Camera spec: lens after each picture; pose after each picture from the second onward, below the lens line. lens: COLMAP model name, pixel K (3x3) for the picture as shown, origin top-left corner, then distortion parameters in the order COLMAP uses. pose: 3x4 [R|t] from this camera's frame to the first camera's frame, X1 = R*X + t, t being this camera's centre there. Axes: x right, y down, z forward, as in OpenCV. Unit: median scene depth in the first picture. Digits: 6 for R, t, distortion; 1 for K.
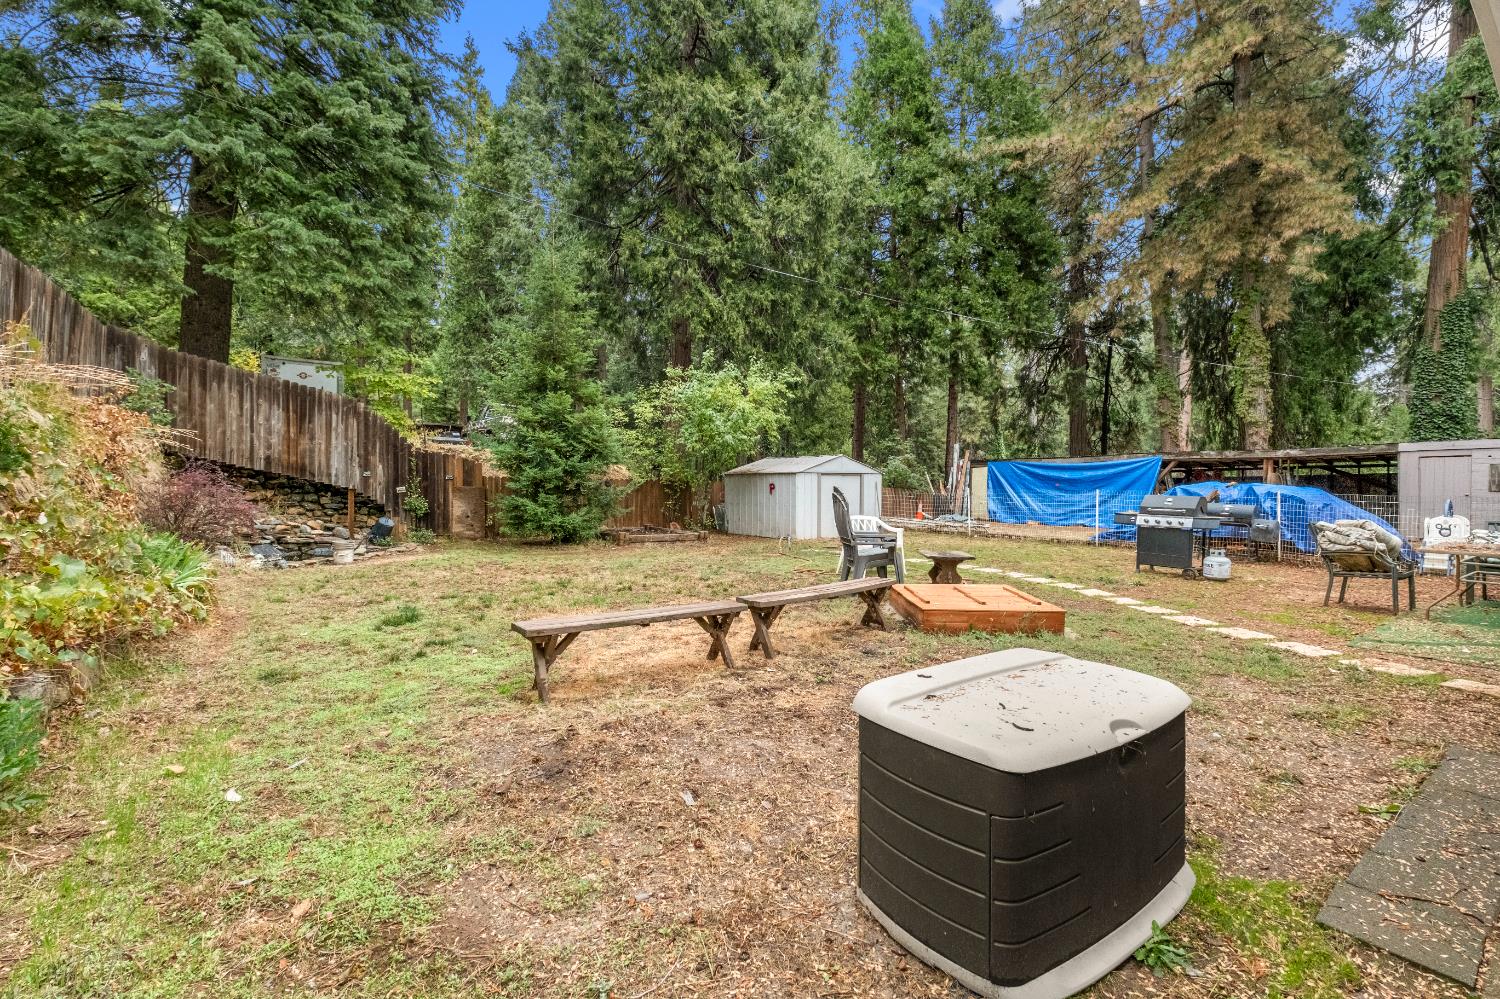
lens RADIAL K [[643.2, 0, 752.6], [0, 643.2, 492.9], [0, 0, 1]] dist [-0.005369, -0.000658]
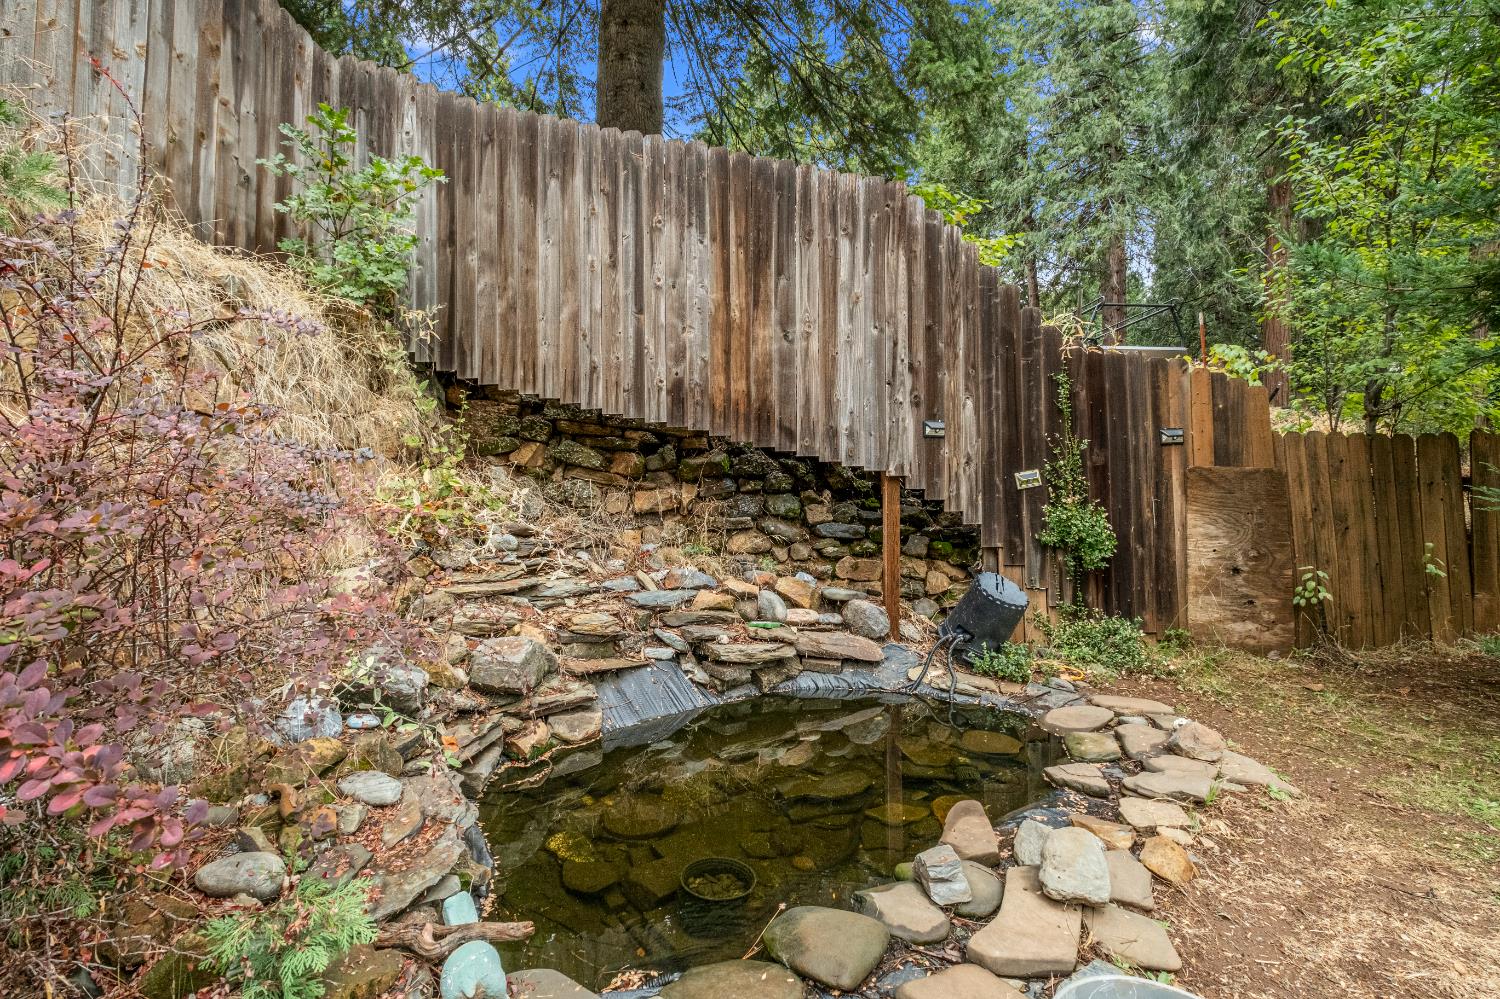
lens RADIAL K [[643.2, 0, 749.7], [0, 643.2, 502.4], [0, 0, 1]] dist [-0.005369, -0.000658]
pose [[0.801032, -0.007946, -0.598569, -0.503263], [0.005840, 0.999968, -0.005459, 0.007528], [0.598593, 0.000878, 0.801053, 0.722216]]
